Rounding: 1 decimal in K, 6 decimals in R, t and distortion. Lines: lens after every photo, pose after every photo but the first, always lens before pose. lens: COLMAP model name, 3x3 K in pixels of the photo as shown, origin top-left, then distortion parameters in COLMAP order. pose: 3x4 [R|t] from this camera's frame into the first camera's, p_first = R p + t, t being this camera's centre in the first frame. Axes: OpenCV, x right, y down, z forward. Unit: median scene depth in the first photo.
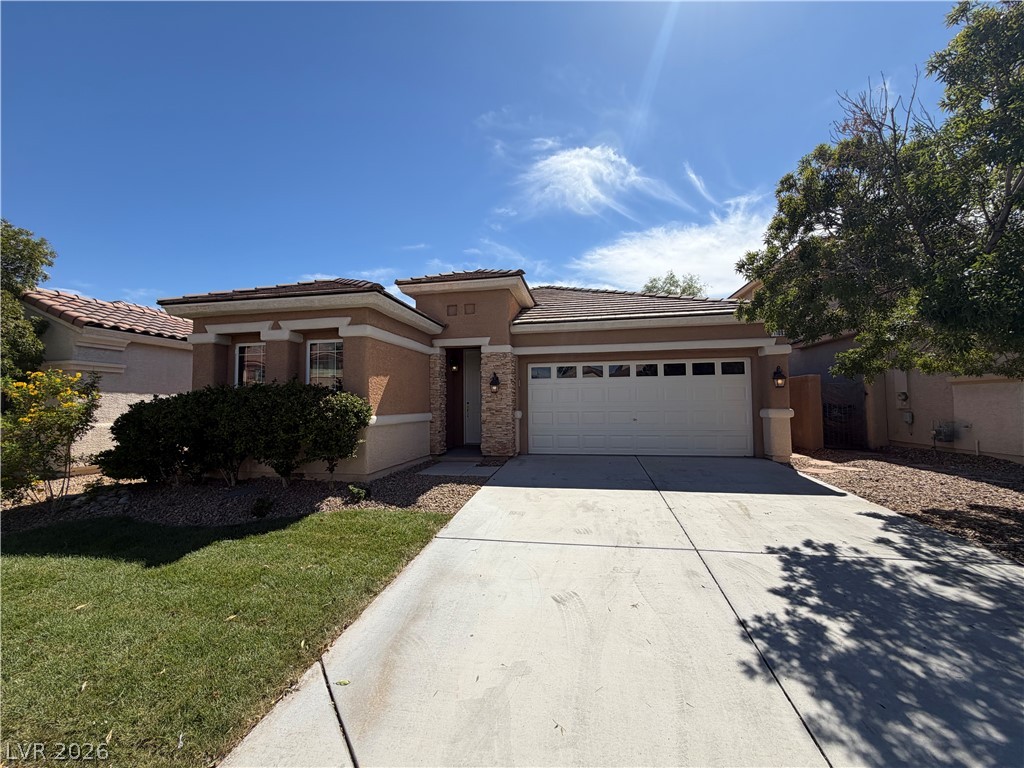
lens RADIAL K [[409.1, 0, 512.0], [0, 409.1, 382.6], [0, 0, 1]] dist [-0.001091, 0.000494]
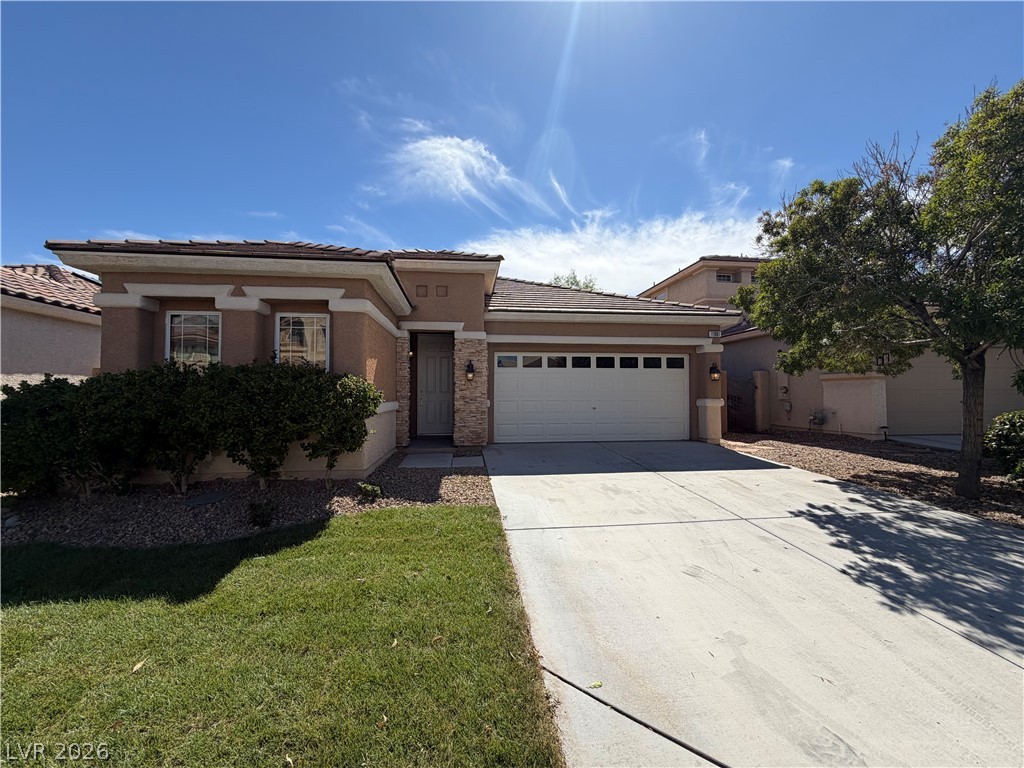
lens RADIAL K [[409.1, 0, 505.7], [0, 409.1, 383.9], [0, 0, 1]] dist [-0.001091, 0.000494]
pose [[0.953668, 0.016599, 0.300402, -0.338209], [-0.023982, 0.999494, 0.020908, 0.014133], [-0.299903, -0.027143, 0.953583, 0.074113]]
